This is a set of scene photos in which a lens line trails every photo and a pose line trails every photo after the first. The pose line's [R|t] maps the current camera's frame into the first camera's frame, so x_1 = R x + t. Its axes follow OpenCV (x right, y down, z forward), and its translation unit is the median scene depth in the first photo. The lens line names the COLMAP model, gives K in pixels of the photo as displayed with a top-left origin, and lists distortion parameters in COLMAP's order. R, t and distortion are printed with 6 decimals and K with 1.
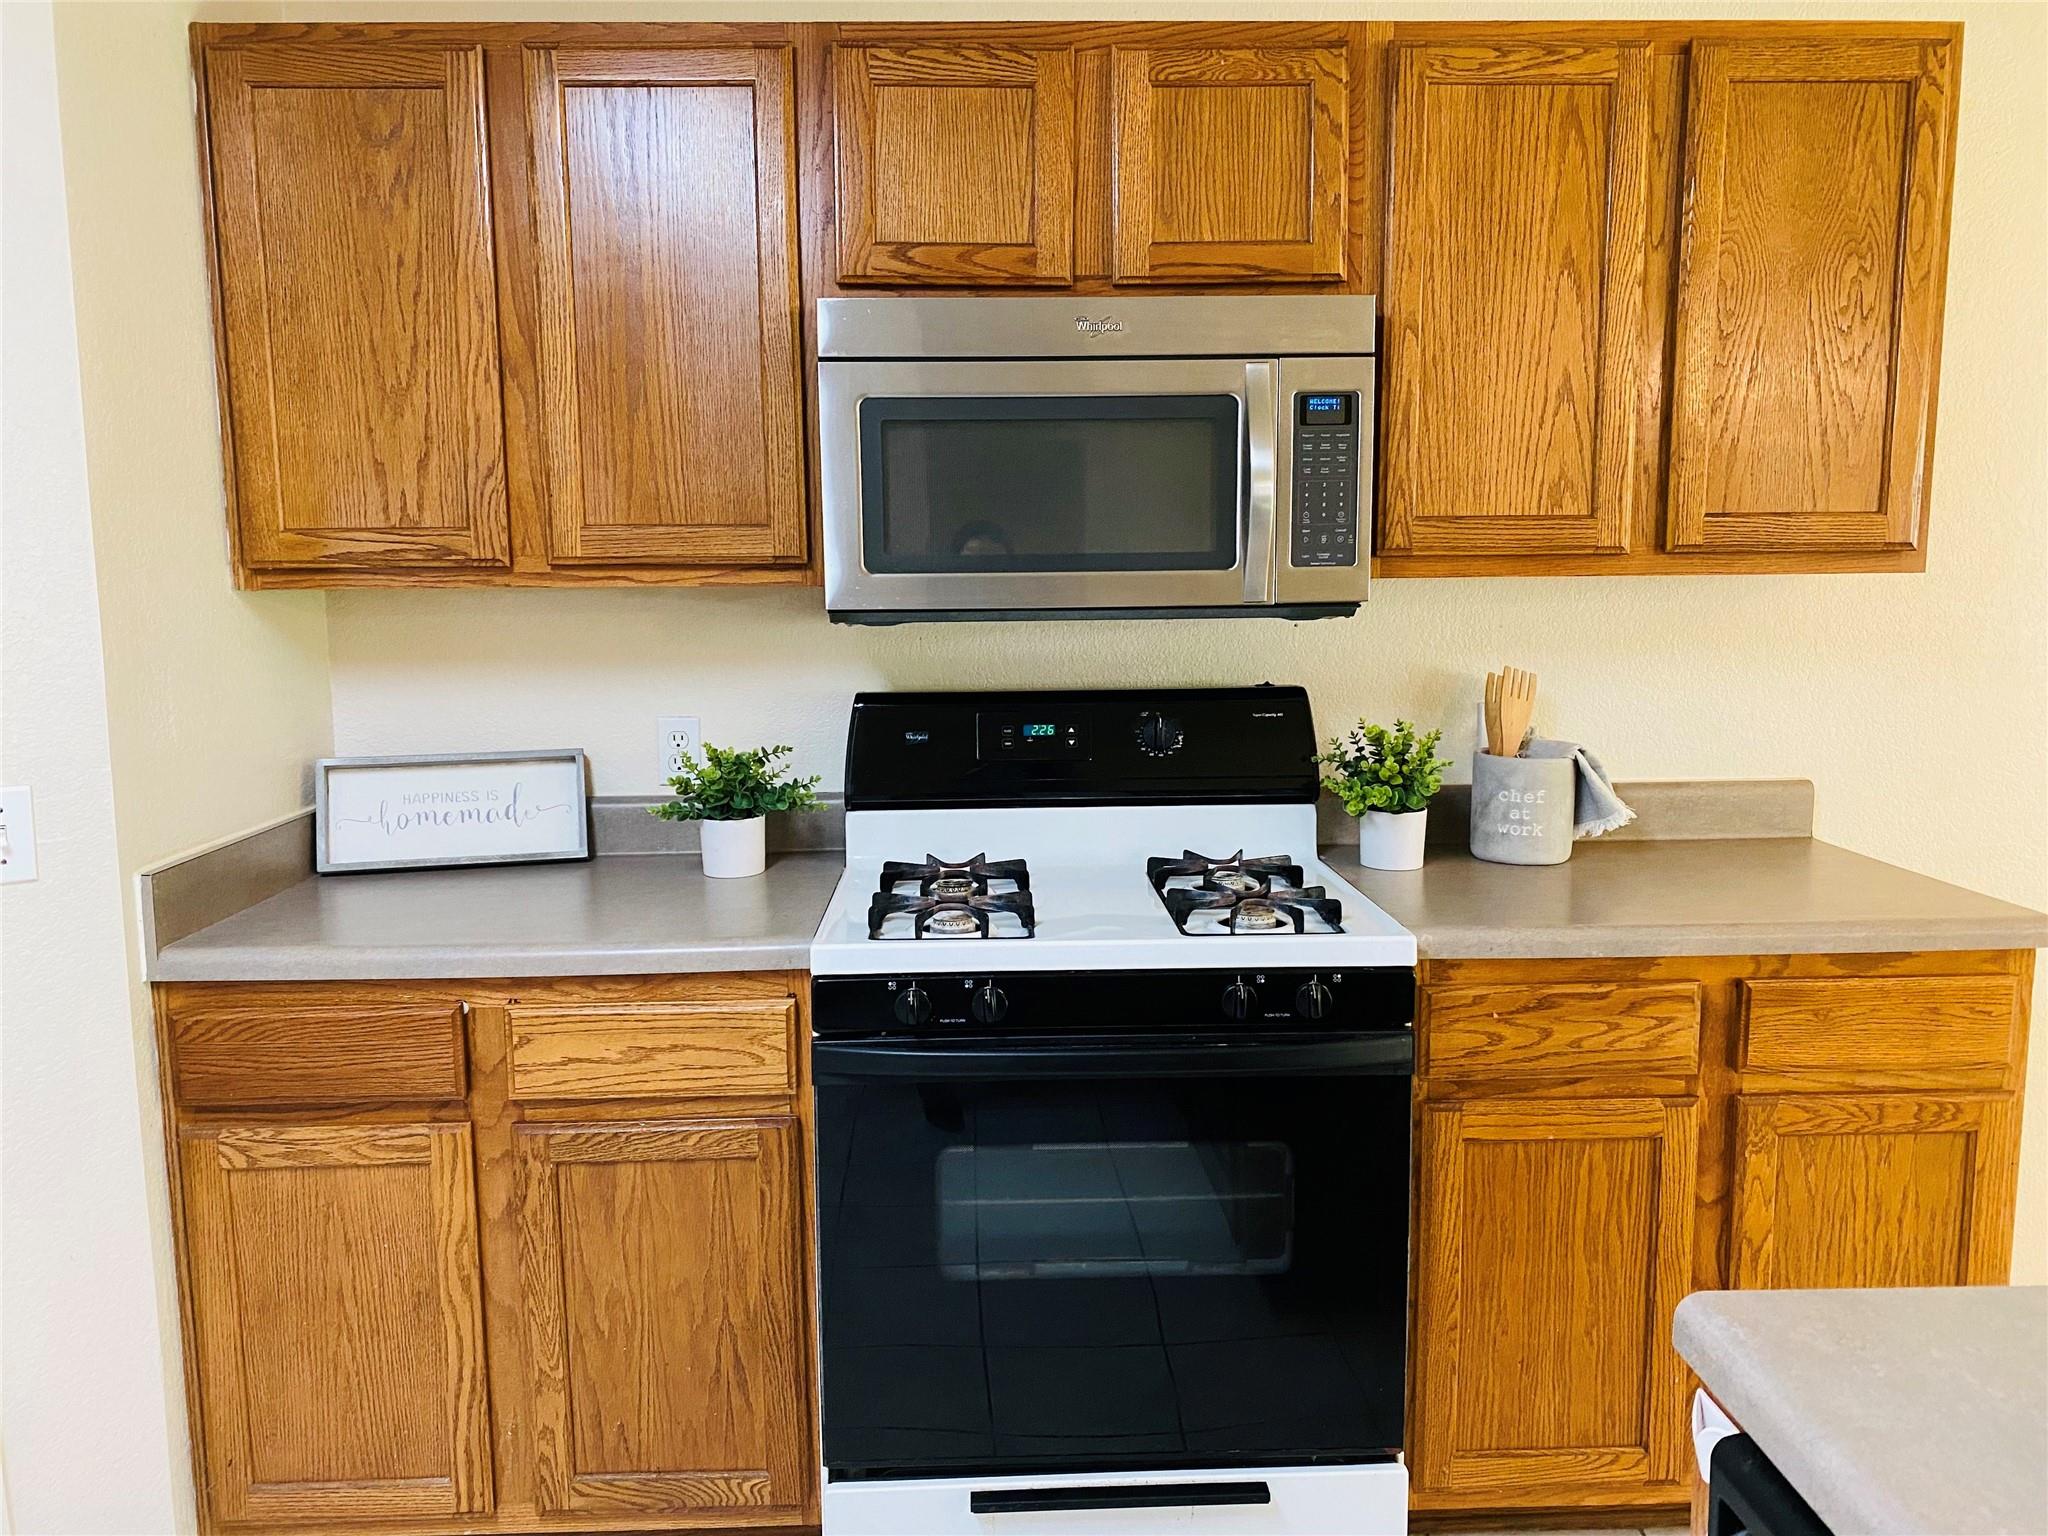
lens RADIAL K [[1559.0, 0, 1010.1], [0, 1559.0, 782.8], [0, 0, 1]] dist [0.036795, -0.048790]
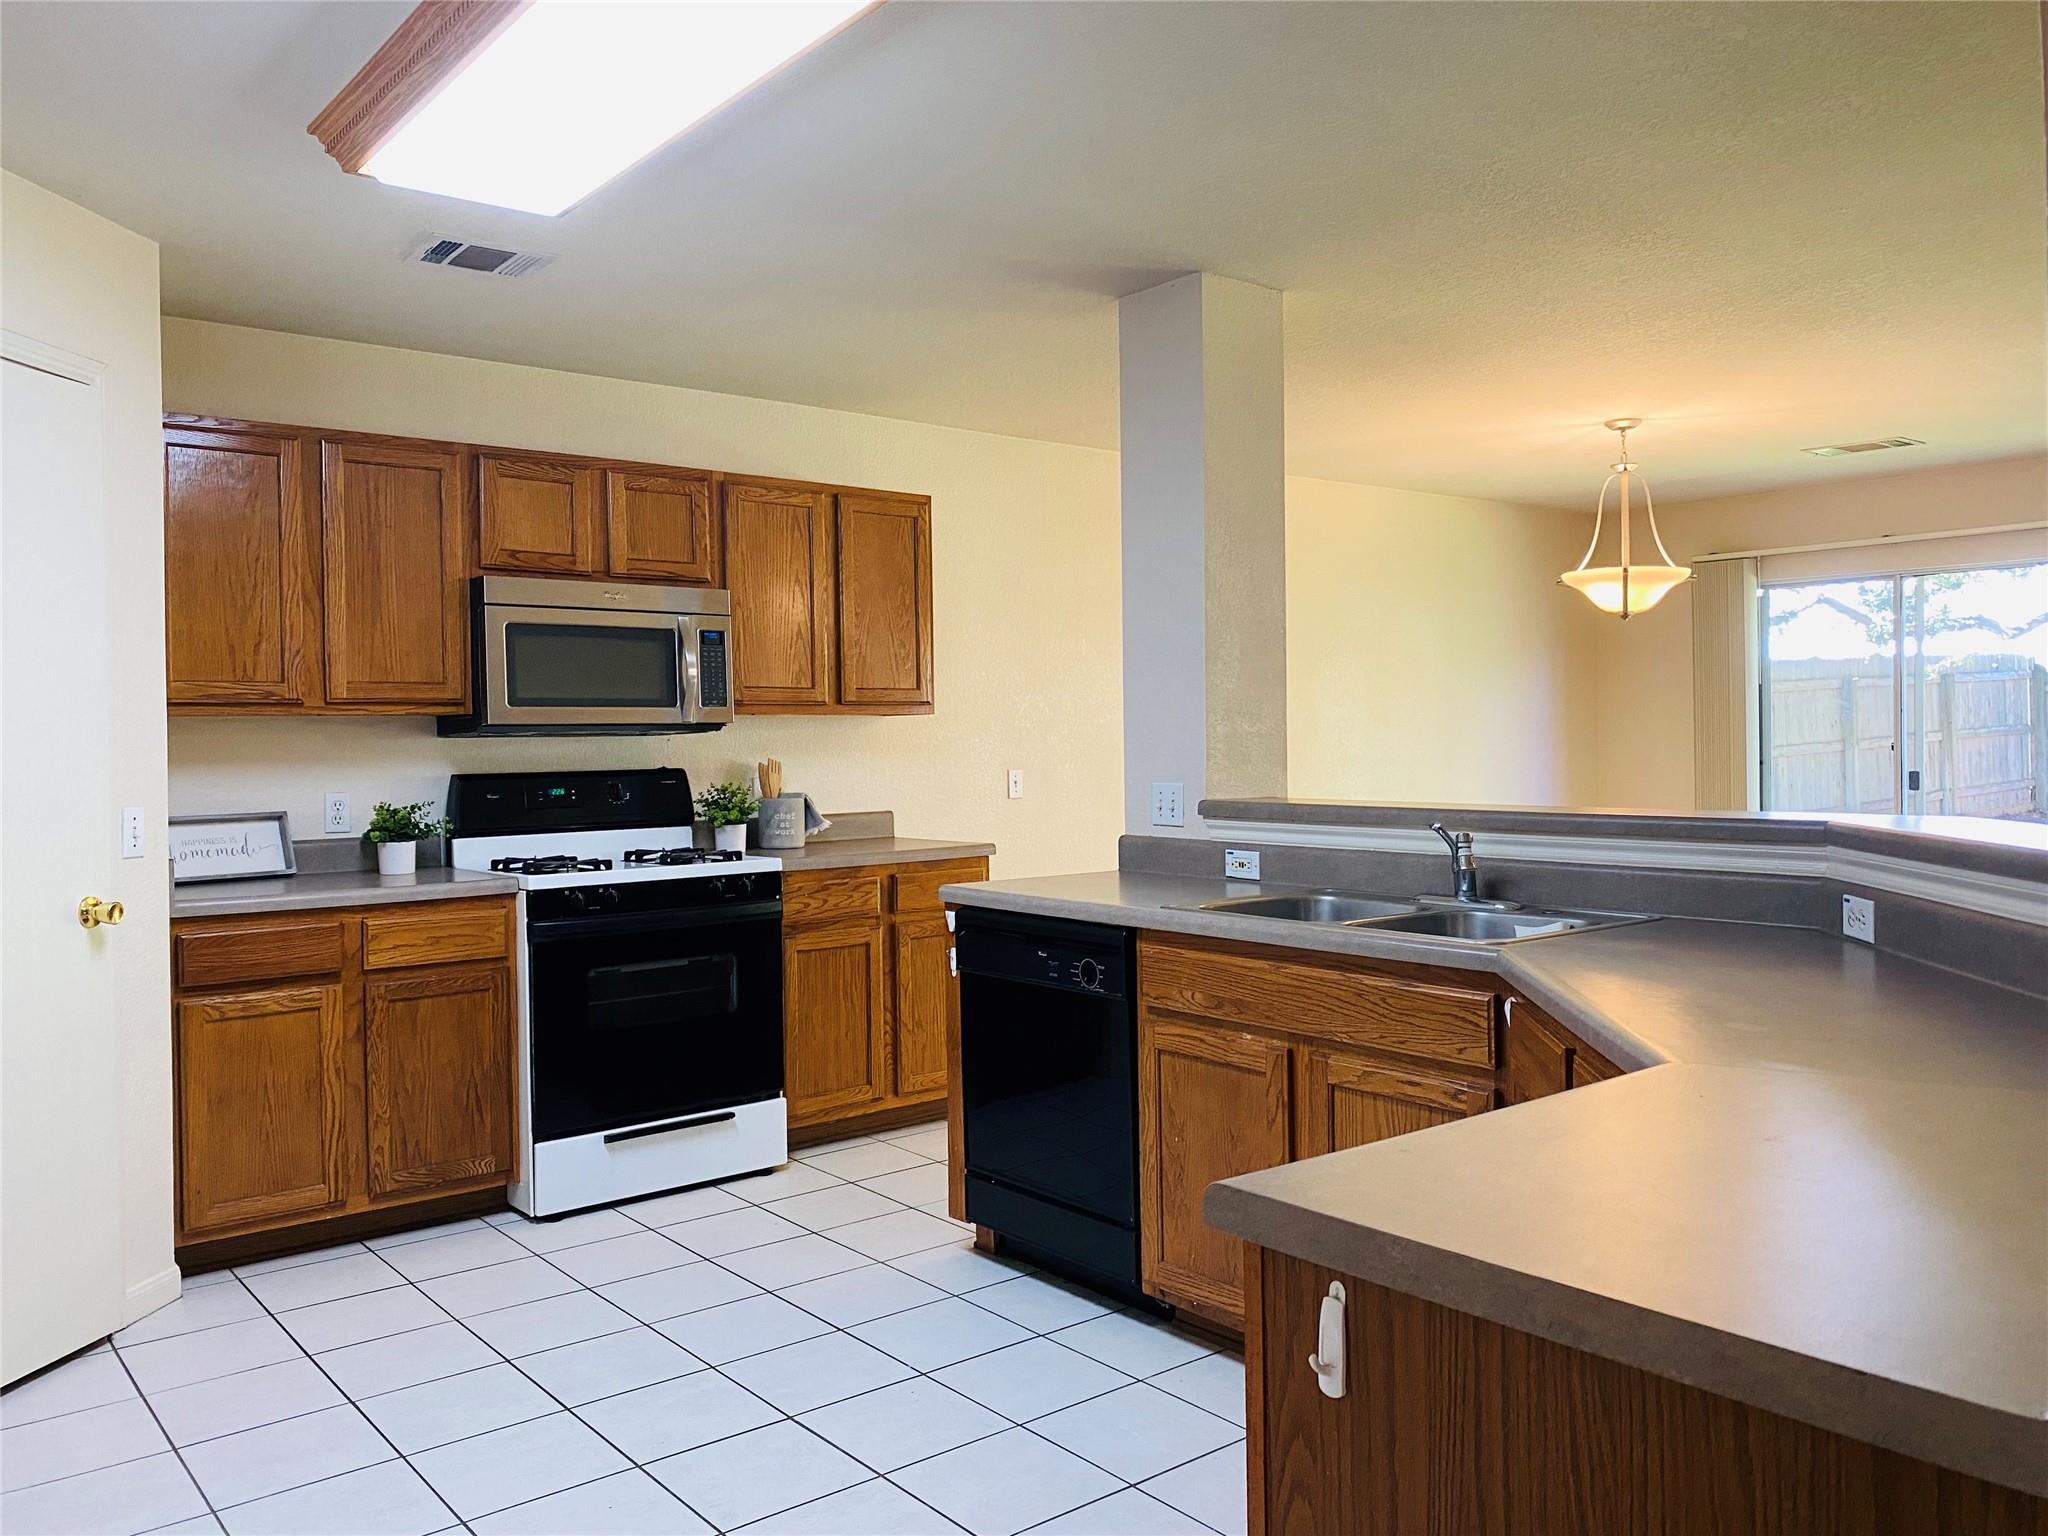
lens RADIAL K [[1559.0, 0, 1036.8], [0, 1559.0, 764.7], [0, 0, 1]] dist [0.036795, -0.048790]
pose [[0.791015, -0.011468, 0.611689, -0.789593], [0.092443, 0.990585, -0.100973, 0.208058], [-0.604772, 0.136418, 0.784628, -1.000947]]
